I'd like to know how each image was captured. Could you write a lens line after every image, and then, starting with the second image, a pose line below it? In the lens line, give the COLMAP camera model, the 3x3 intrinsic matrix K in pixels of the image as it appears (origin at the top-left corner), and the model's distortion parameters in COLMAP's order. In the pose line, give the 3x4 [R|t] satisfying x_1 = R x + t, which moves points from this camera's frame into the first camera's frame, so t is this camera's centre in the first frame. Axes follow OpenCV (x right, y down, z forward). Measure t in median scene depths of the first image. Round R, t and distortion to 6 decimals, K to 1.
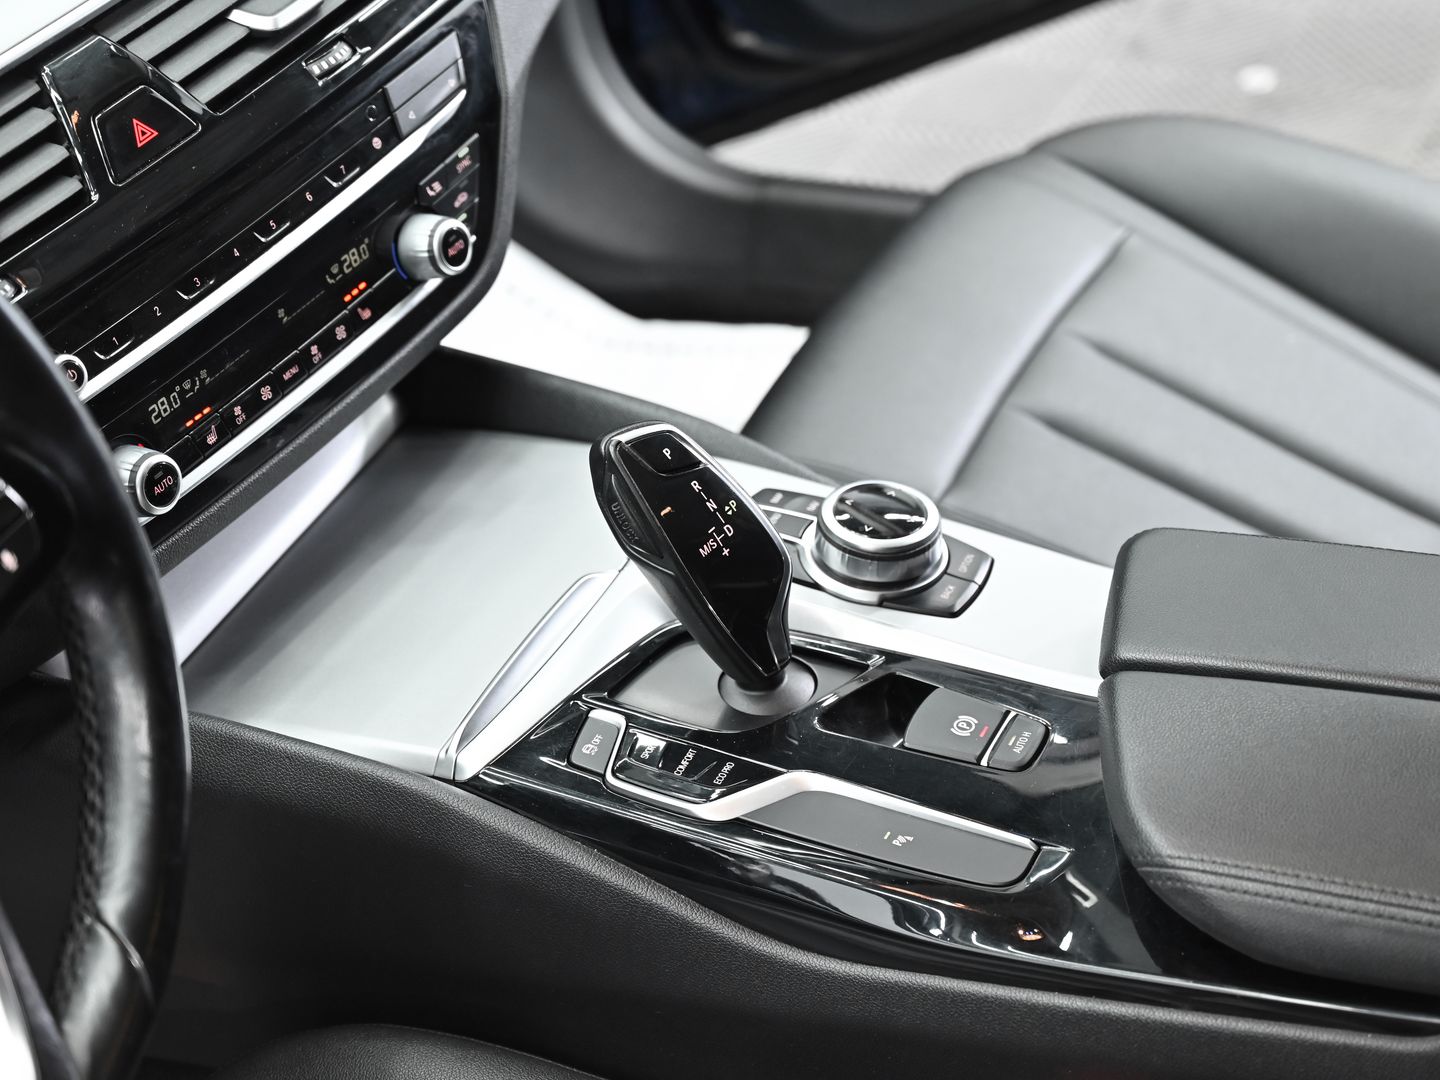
lens RADIAL K [[2931.7, 0, 716.6], [0, 2931.7, 539.9], [0, 0, 1]] dist [0.002671, 0.000000]
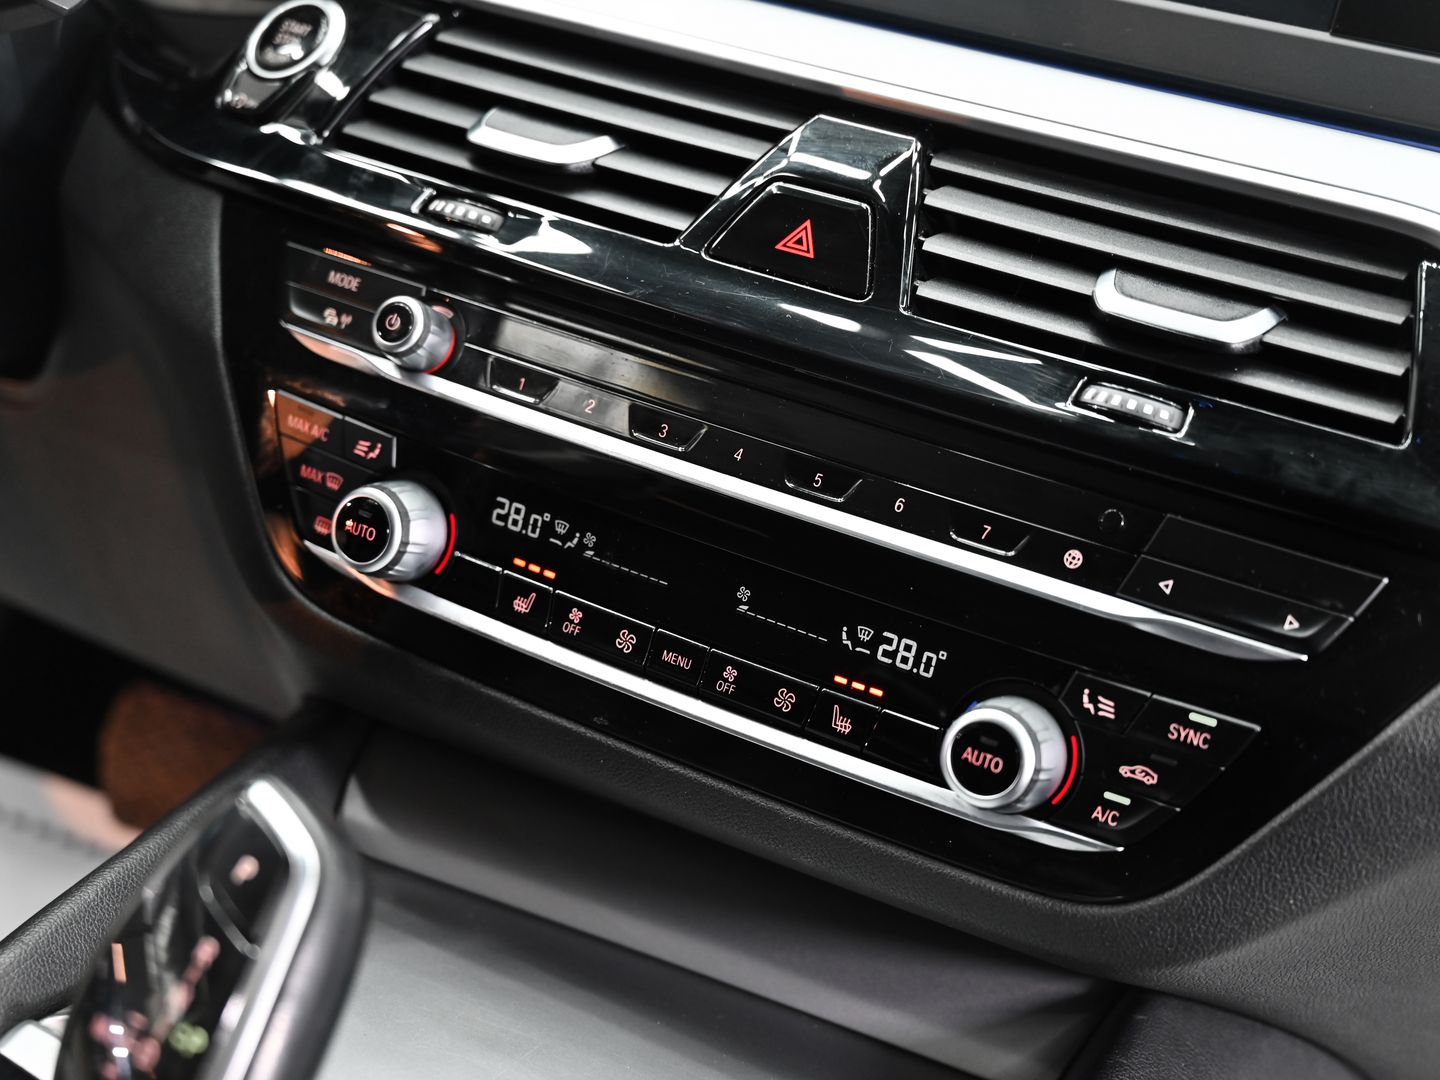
lens RADIAL K [[2257.1, 0, 719.0], [0, 2257.1, 529.6], [0, 0, 1]] dist [0.002611, 0.000000]
pose [[0.039205, 0.414671, -0.909127, 0.285969], [-0.728877, 0.634231, 0.257854, -0.205579], [0.683521, 0.652532, 0.327109, 0.816166]]
